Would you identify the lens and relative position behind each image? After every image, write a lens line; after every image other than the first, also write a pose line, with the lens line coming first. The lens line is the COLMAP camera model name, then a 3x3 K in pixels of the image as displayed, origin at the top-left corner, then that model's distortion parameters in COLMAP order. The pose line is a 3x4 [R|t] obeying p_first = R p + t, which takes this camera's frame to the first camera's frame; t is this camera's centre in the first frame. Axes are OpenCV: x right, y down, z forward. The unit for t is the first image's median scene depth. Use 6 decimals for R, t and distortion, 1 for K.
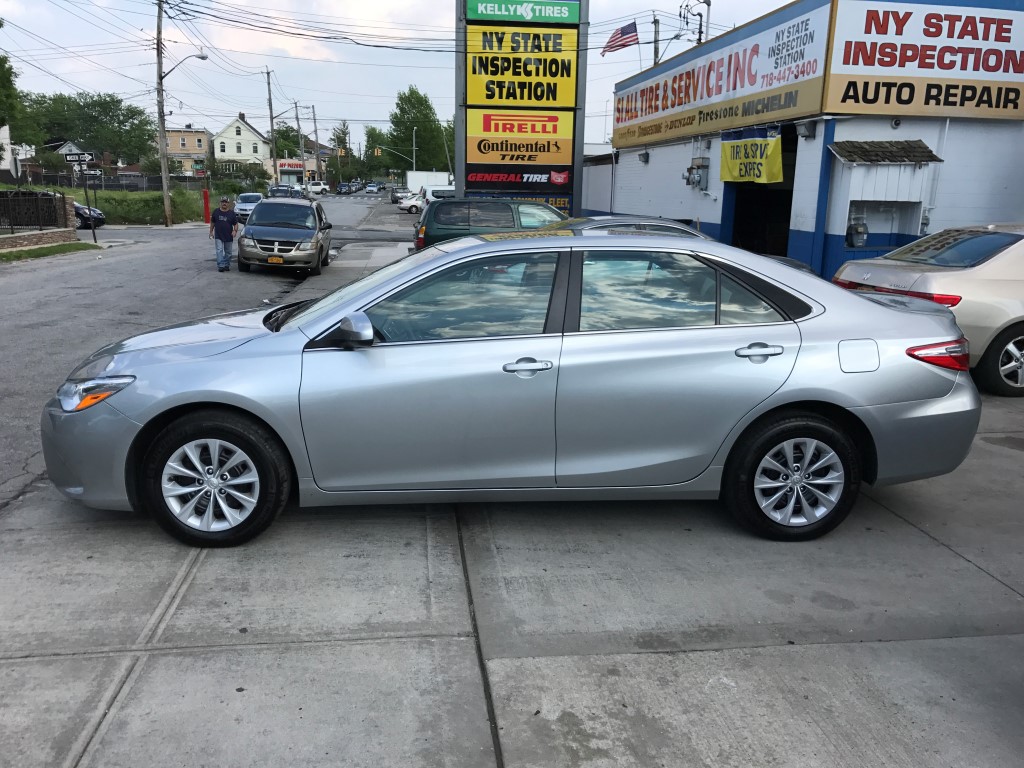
lens RADIAL K [[850.9, 0, 510.2], [0, 850.9, 389.1], [0, 0, 1]] dist [0.017252, -0.012291]
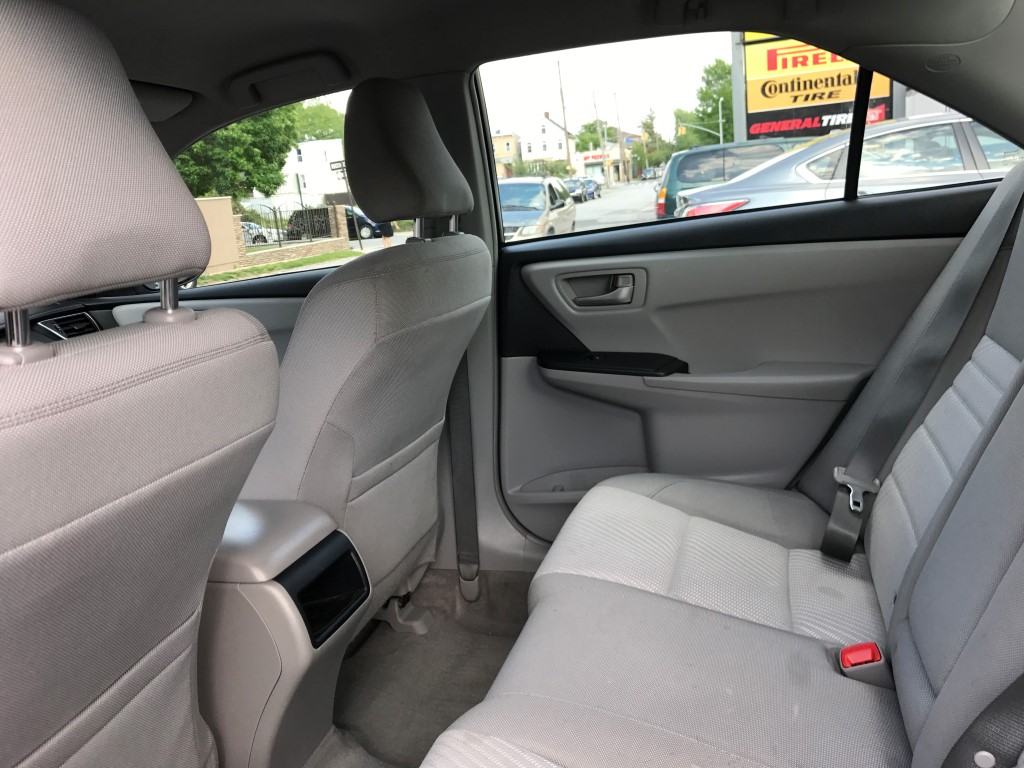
lens RADIAL K [[850.9, 0, 513.1], [0, 850.9, 383.9], [0, 0, 1]] dist [0.017252, -0.012291]
pose [[0.929354, -0.031039, -0.367883, 0.032640], [0.033678, 0.999432, 0.000753, -0.011479], [0.367651, -0.013089, 0.929872, 0.143362]]
